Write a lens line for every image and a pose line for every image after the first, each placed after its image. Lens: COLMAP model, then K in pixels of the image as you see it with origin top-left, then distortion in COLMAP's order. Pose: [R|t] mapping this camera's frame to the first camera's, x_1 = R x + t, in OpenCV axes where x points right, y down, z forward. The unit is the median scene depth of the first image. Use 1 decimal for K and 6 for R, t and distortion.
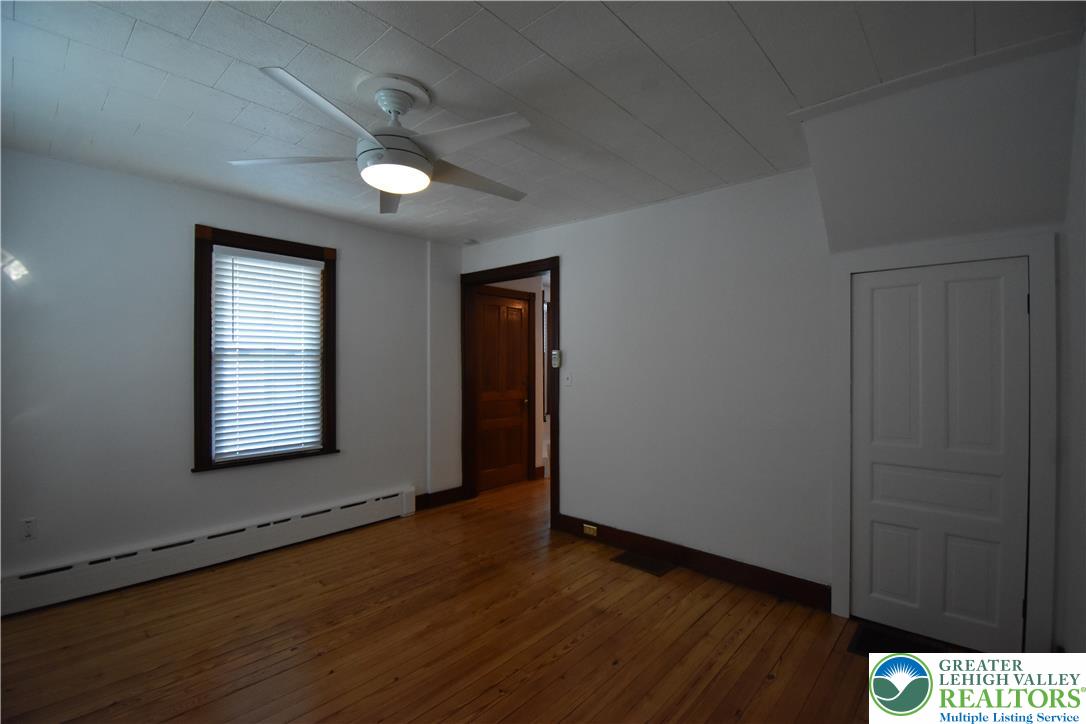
lens RADIAL K [[478.3, 0, 546.0], [0, 478.3, 361.0], [0, 0, 1]] dist [0.021219, -0.027410]
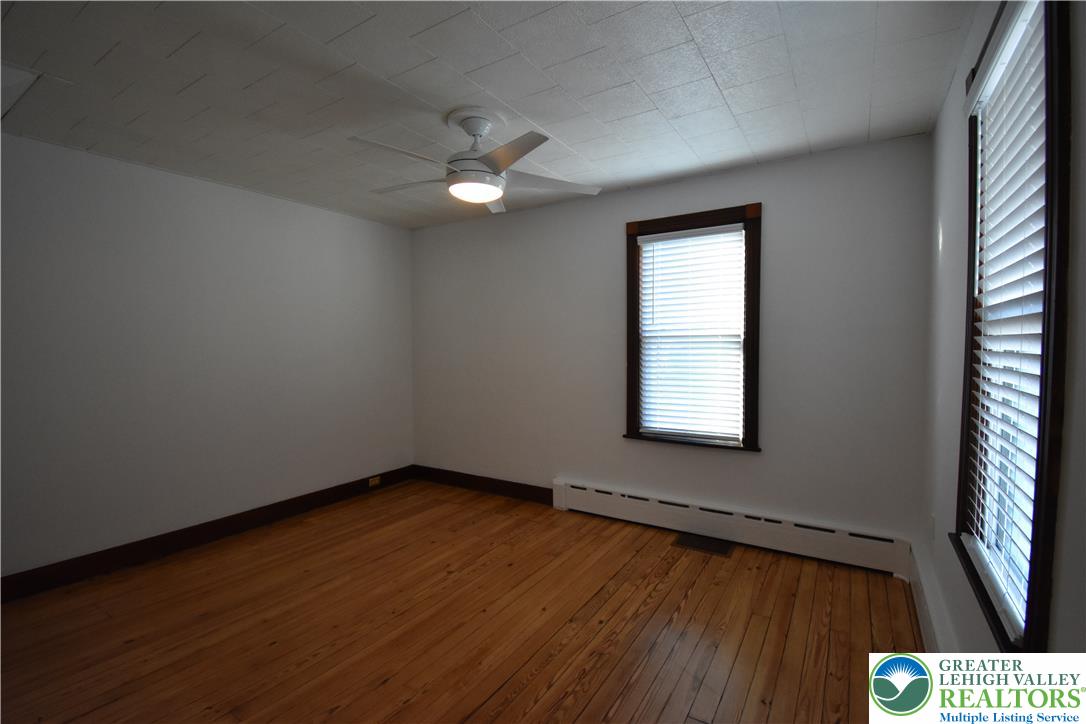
lens RADIAL K [[486.3, 0, 547.2], [0, 486.3, 362.4], [0, 0, 1]] dist [0.025002, -0.031203]
pose [[-0.986178, 0.008958, -0.165449, -0.238941], [0.003284, 0.999398, 0.034533, 0.010780], [0.165658, 0.033513, -0.985614, 1.931591]]
